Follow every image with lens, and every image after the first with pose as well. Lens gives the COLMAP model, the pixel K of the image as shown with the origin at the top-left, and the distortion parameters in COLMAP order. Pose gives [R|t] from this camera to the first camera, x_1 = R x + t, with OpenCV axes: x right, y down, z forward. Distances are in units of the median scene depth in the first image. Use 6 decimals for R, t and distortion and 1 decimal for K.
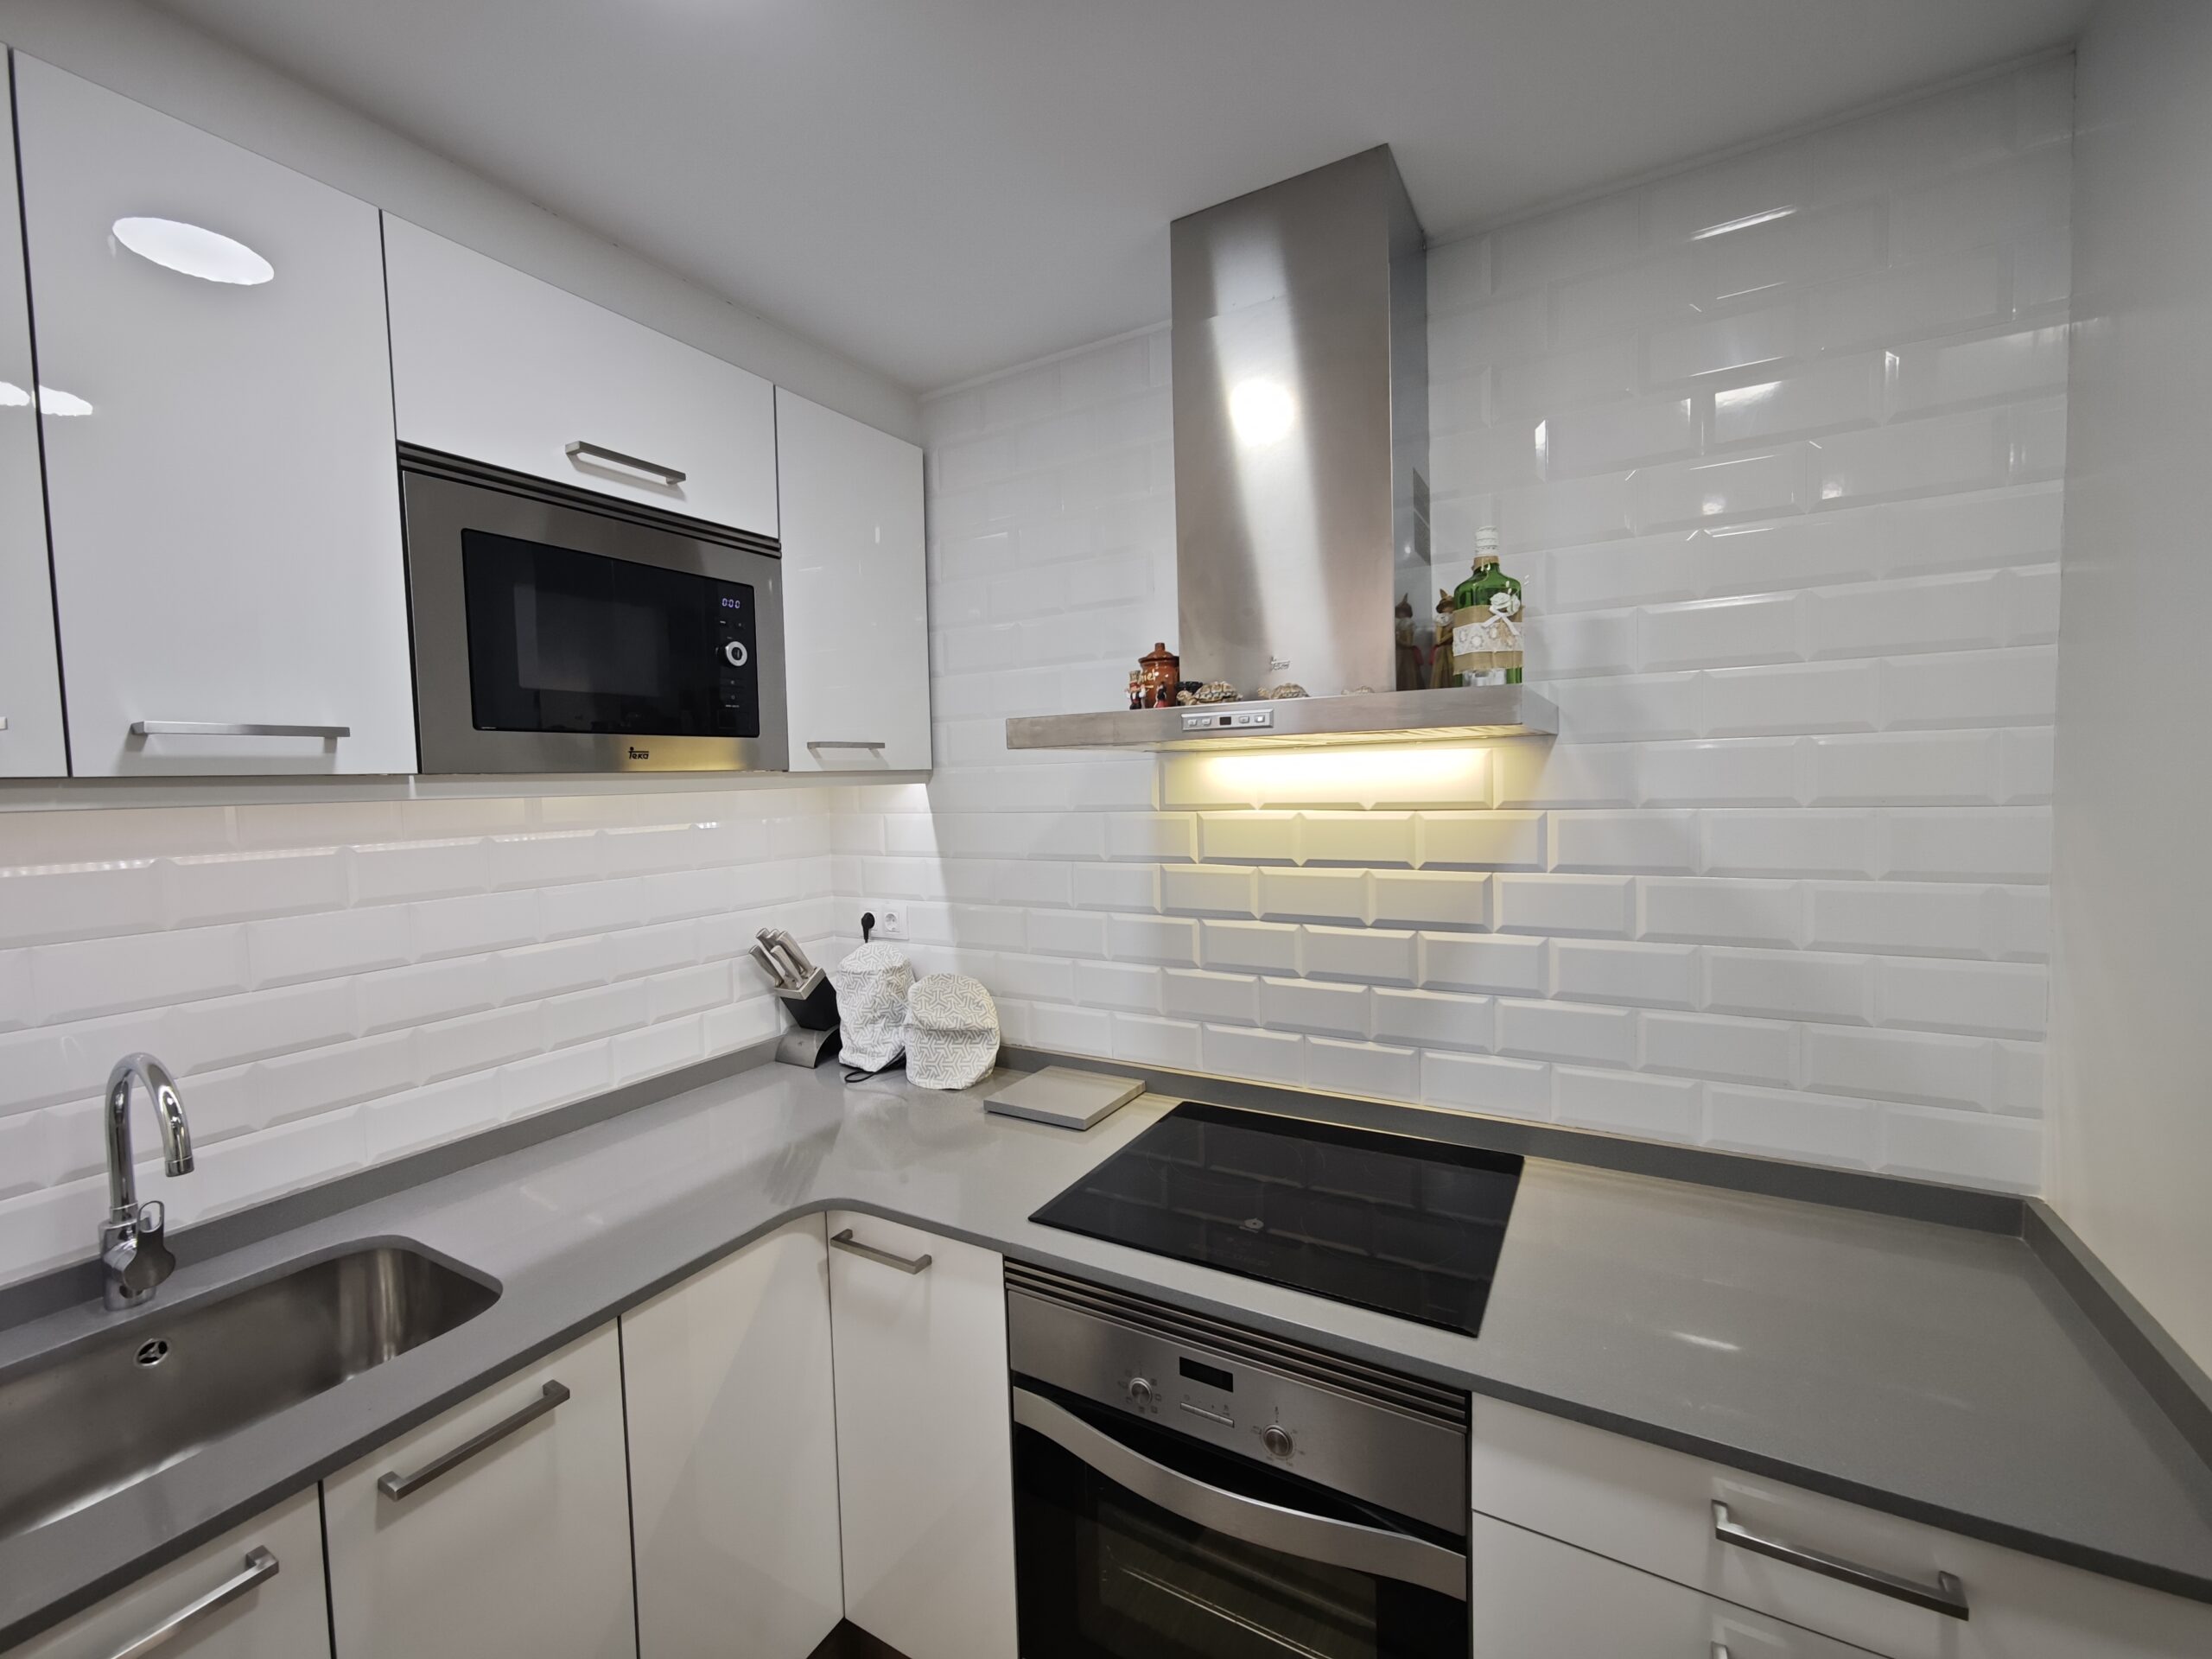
lens RADIAL K [[919.4, 0, 1101.0], [0, 919.4, 823.8], [0, 0, 1]] dist [-0.006687, 0.004608]
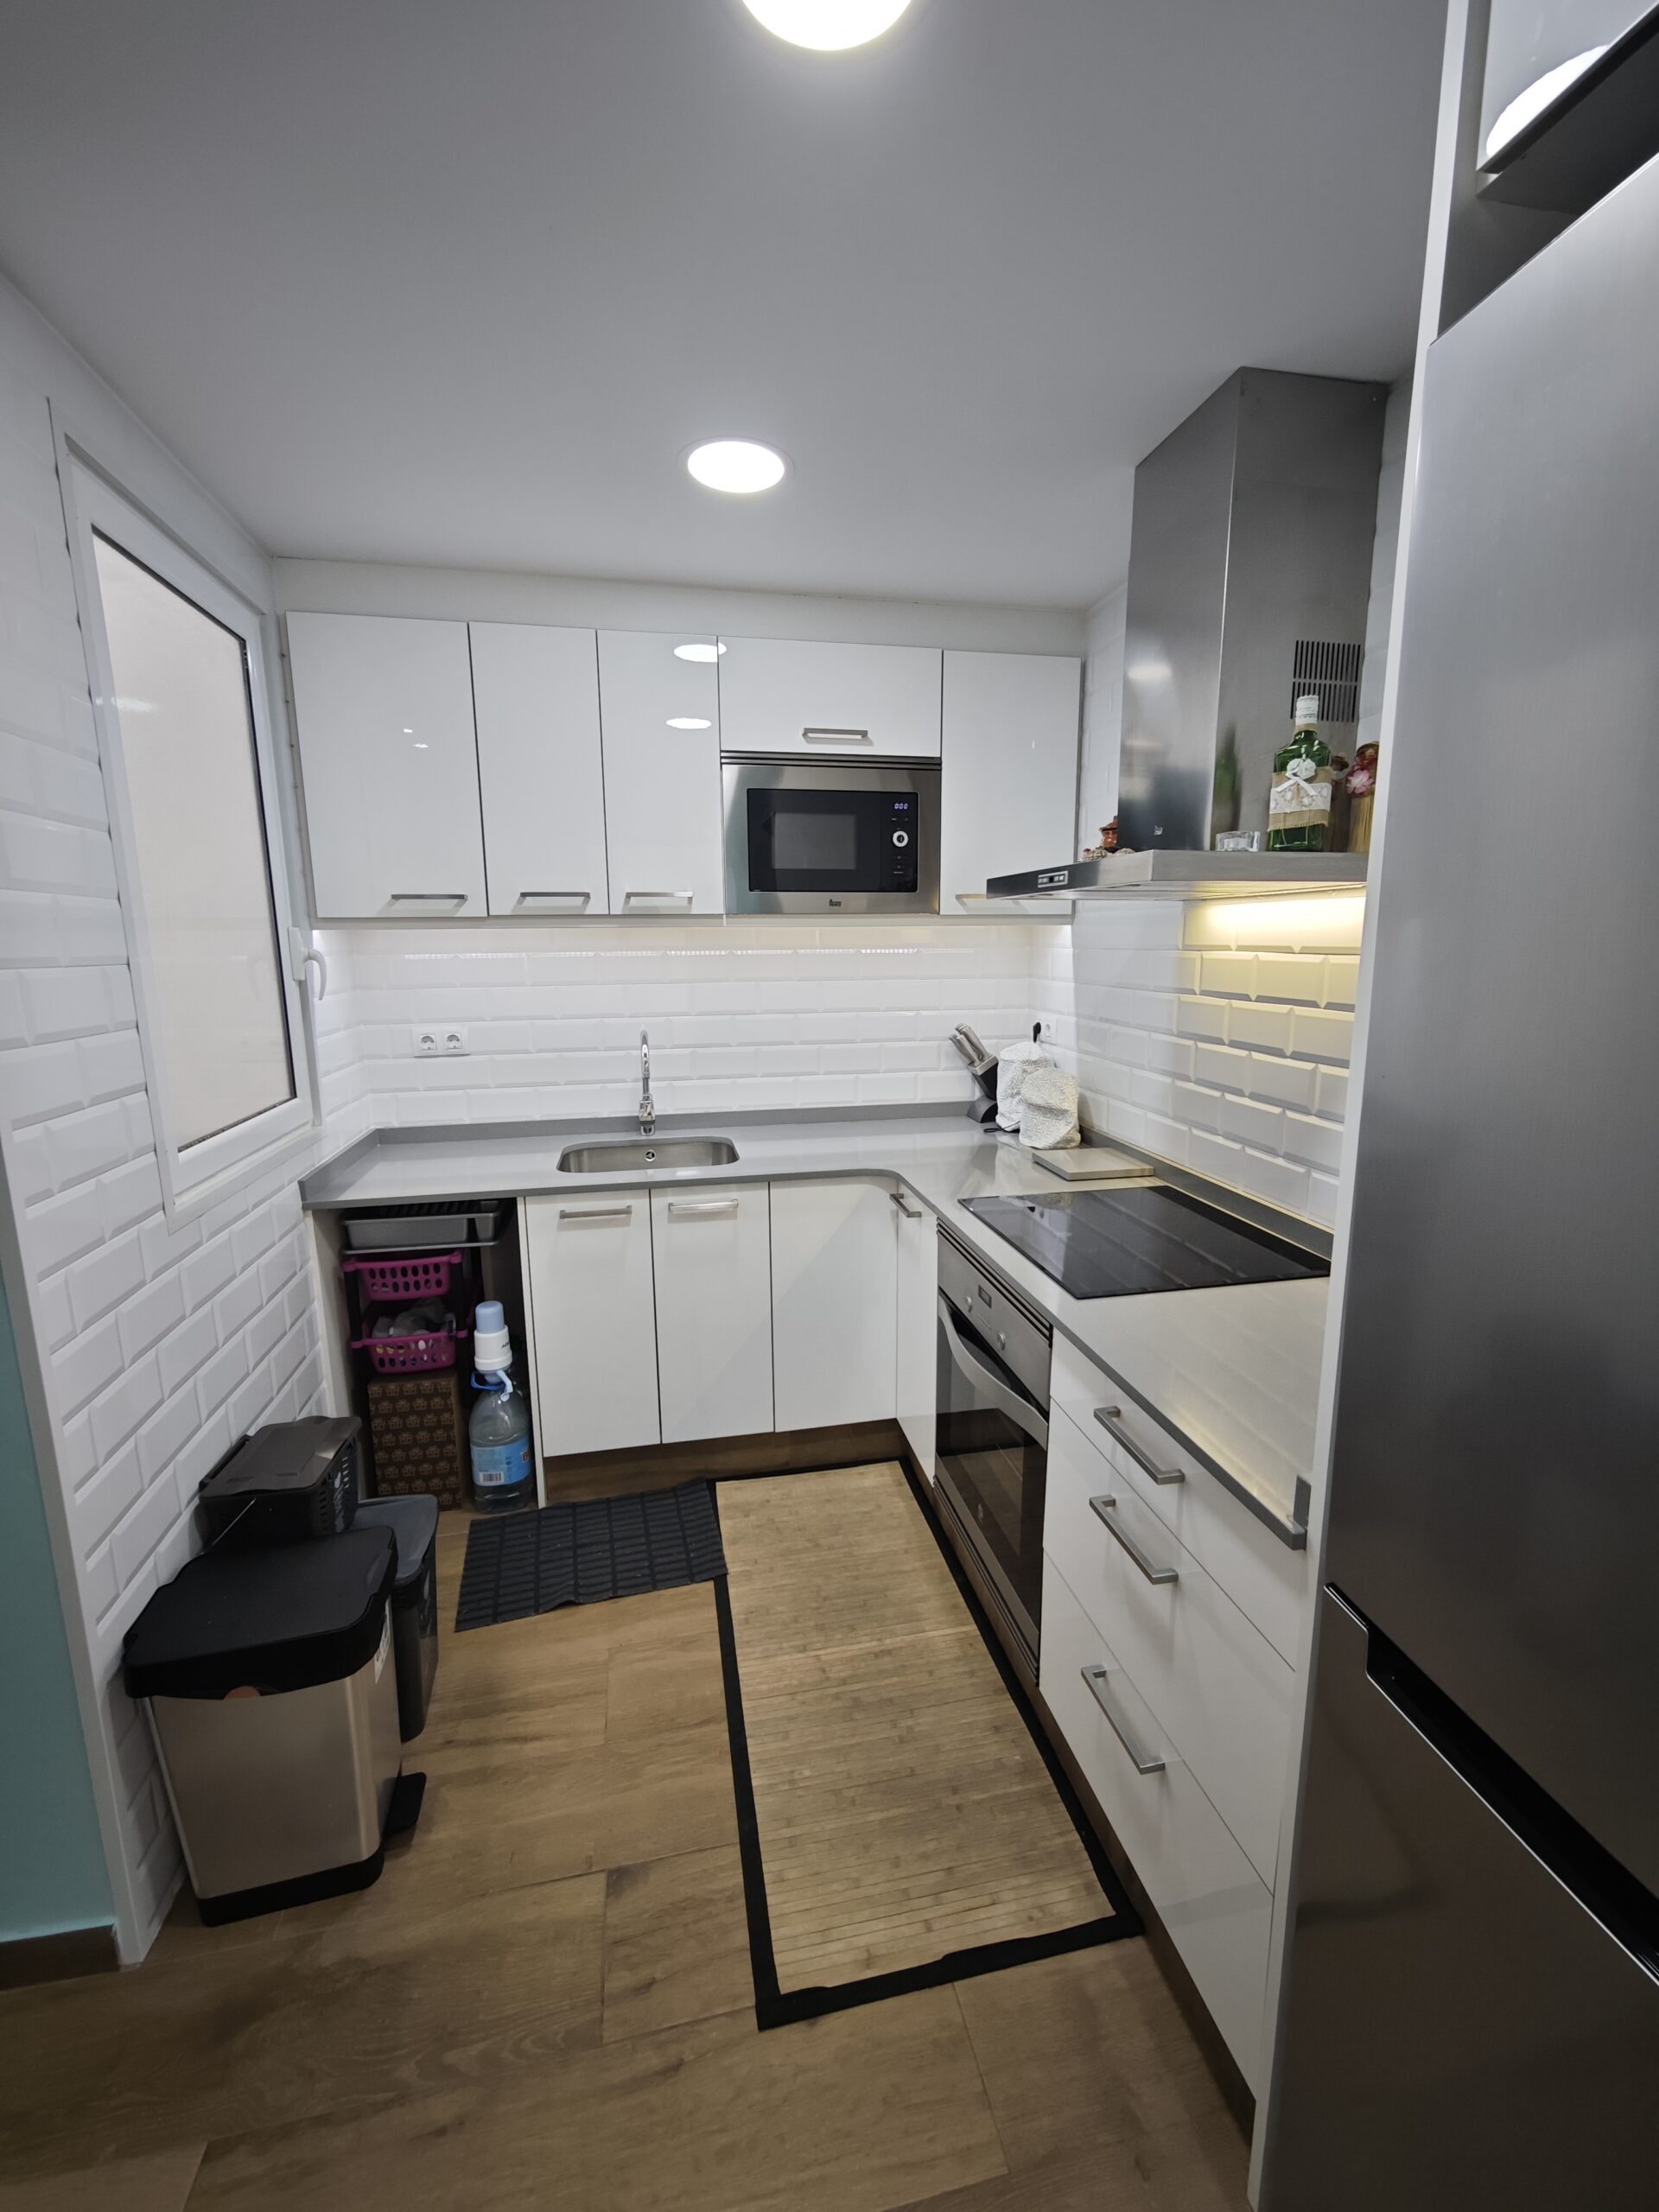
lens RADIAL K [[919.4, 0, 833.6], [0, 919.4, 1102.8], [0, 0, 1]] dist [-0.006687, 0.004608]
pose [[0.666248, 0.155700, -0.729295, 0.711664], [-0.051146, 0.985198, 0.163610, 0.009997], [0.743974, -0.071704, 0.664350, -0.166179]]
